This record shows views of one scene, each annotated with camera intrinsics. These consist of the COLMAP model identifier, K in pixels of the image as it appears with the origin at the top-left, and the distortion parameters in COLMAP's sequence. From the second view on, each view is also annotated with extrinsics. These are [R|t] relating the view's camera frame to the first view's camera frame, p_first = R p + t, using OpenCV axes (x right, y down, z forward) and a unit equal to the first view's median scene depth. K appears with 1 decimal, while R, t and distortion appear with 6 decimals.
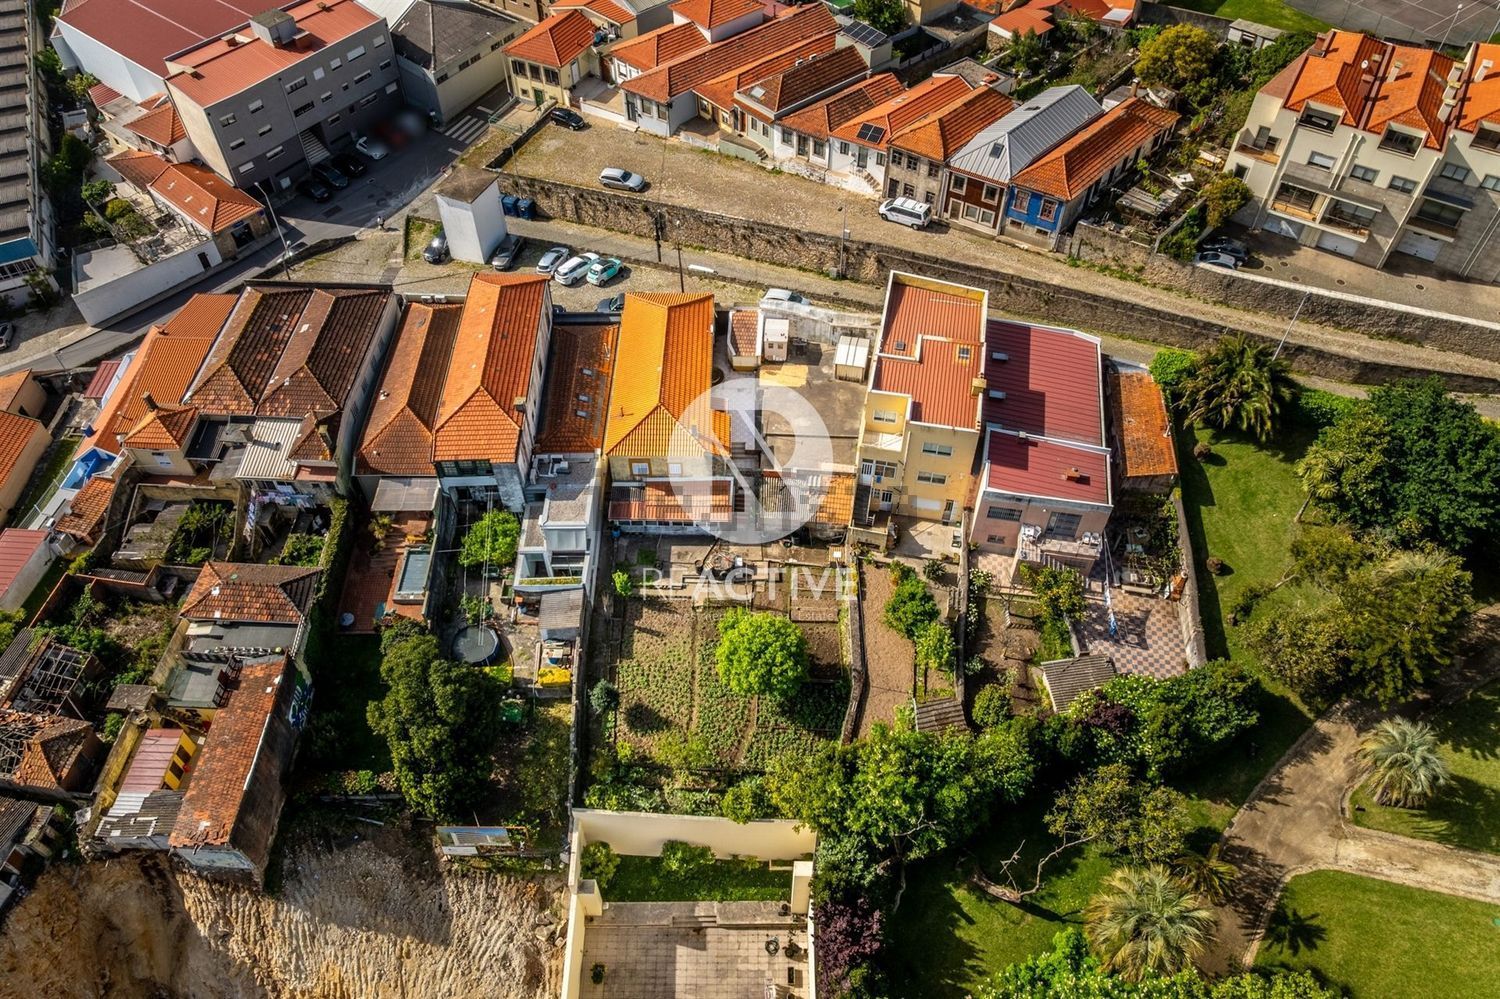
lens RADIAL K [[1059.3, 0, 745.0], [0, 1059.3, 452.1], [0, 0, 1]] dist [-0.041409, 0.003120]
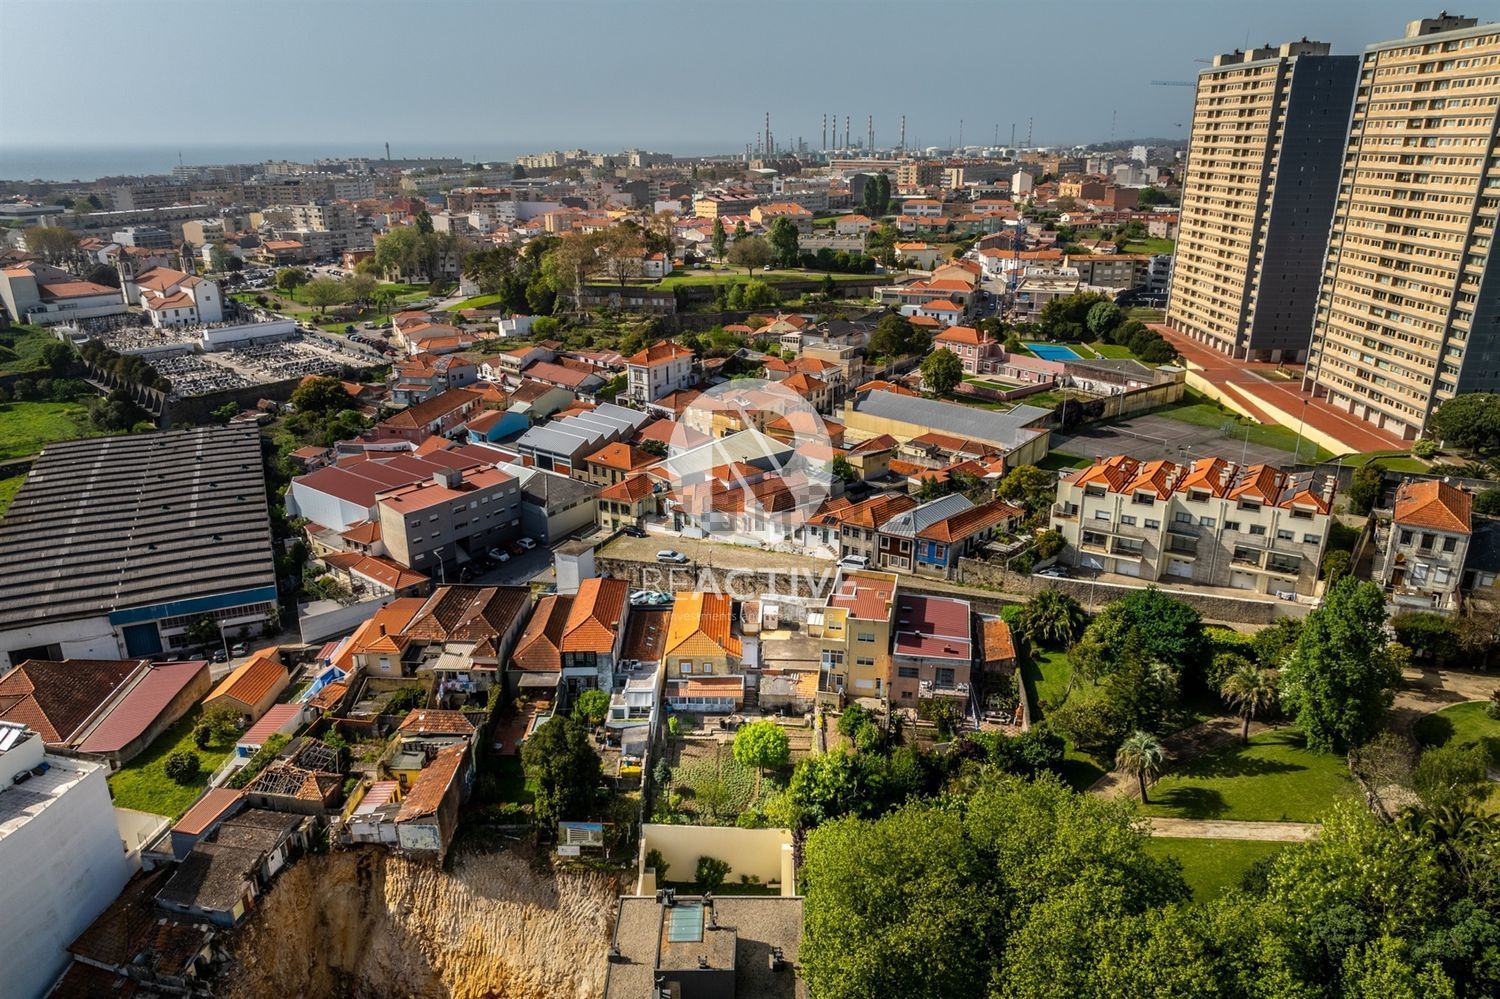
lens RADIAL K [[1046.1, 0, 741.1], [0, 1046.1, 544.0], [0, 0, 1]] dist [-0.010095, 0.001319]
pose [[0.999955, 0.001303, -0.009363, -0.000471], [-0.005426, 0.890163, -0.455609, 0.572703], [0.007741, 0.455639, 0.890131, -0.499903]]
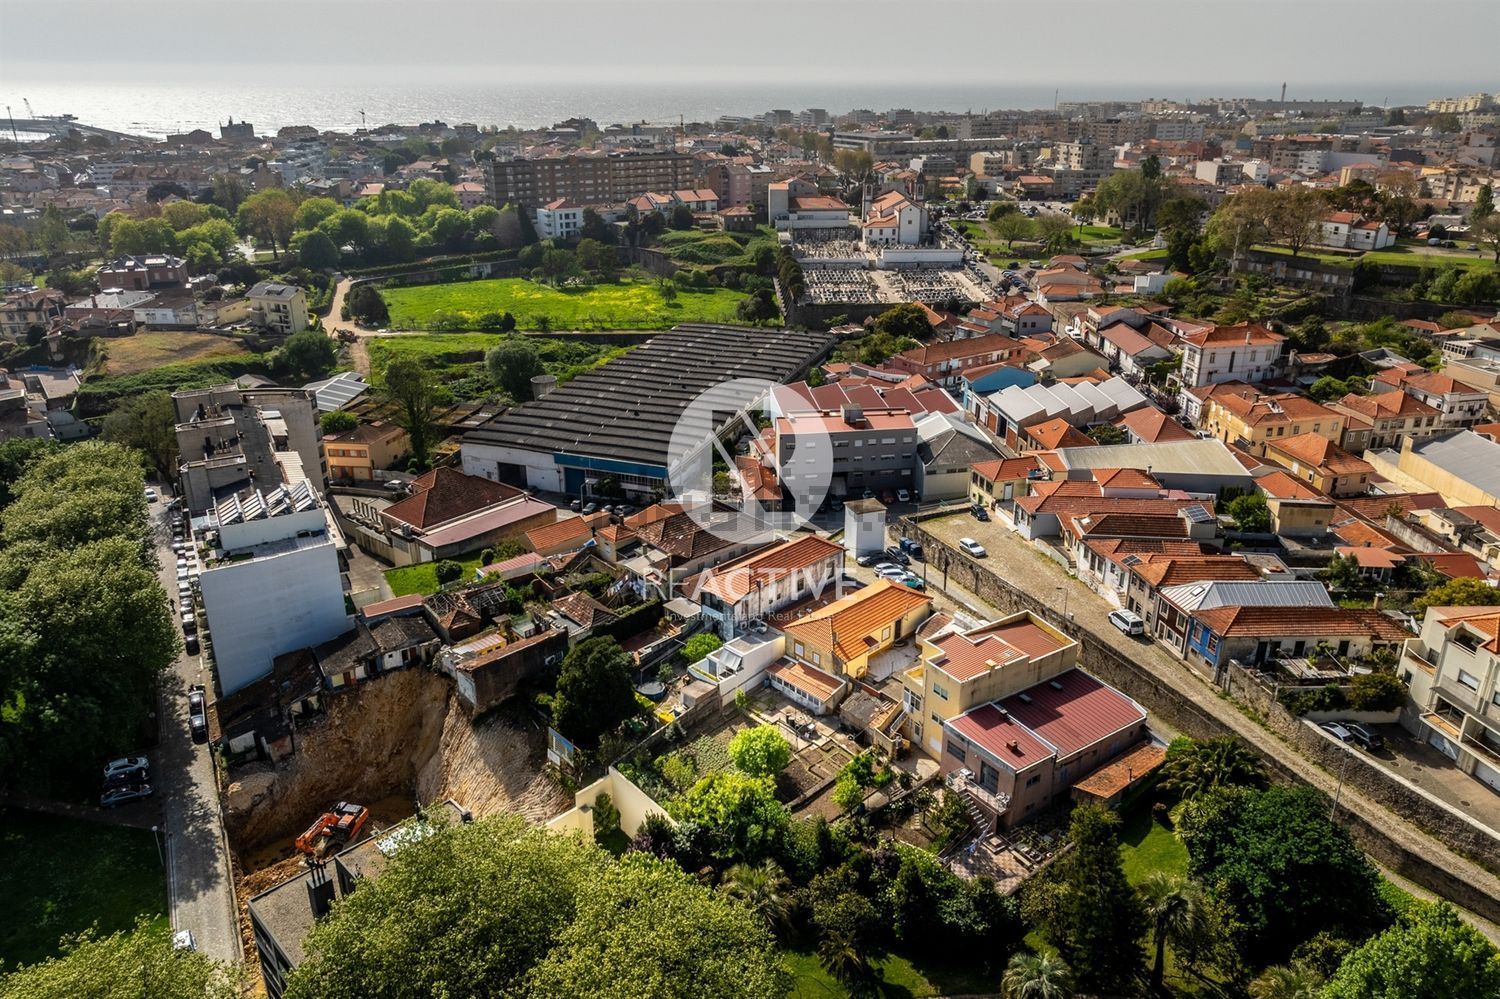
lens RADIAL K [[1033.9, 0, 750.0], [0, 1033.9, 499.5], [0, 0, 1]] dist [-0.006283, -0.000280]
pose [[0.697997, 0.271093, -0.662804, 0.766132], [-0.535562, 0.812042, -0.231865, 0.219819], [0.475368, 0.516813, 0.711990, -0.186862]]
